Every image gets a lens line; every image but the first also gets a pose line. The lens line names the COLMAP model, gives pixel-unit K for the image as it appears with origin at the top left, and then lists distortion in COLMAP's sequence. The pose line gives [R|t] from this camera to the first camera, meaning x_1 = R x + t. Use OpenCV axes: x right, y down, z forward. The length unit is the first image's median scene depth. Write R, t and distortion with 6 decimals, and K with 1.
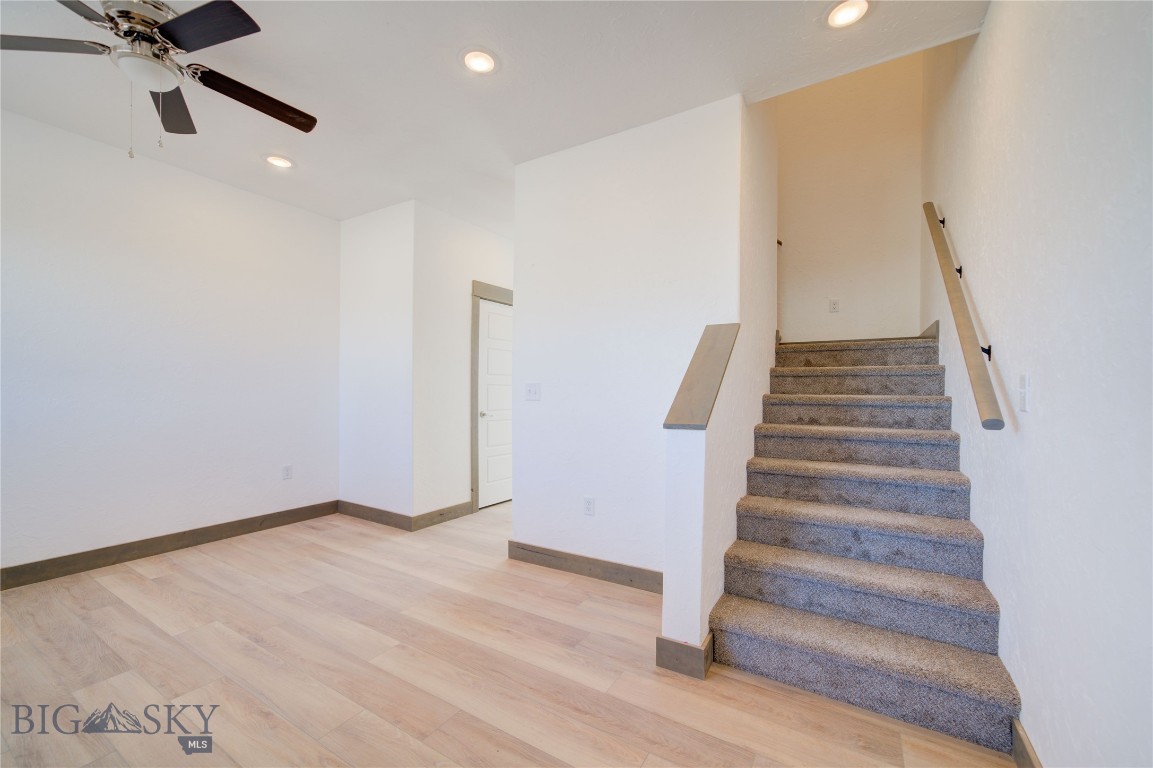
lens RADIAL K [[453.9, 0, 570.0], [0, 453.9, 390.2], [0, 0, 1]] dist [-0.002487, 0.002911]
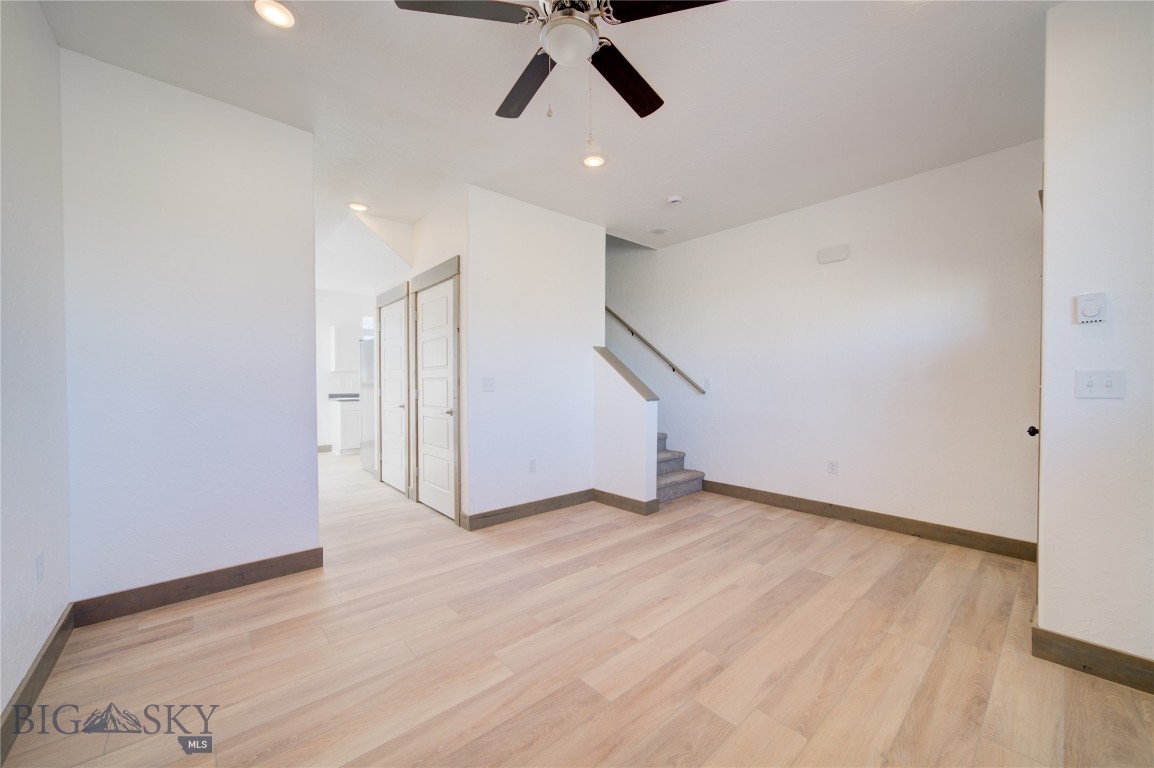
lens RADIAL K [[433.3, 0, 566.4], [0, 433.3, 389.0], [0, 0, 1]] dist [0.004903, -0.000052]
pose [[0.309844, -0.019962, 0.950578, -1.560584], [-0.001371, 0.999769, 0.021442, -0.014889], [-0.950786, -0.007947, 0.309745, 0.634239]]
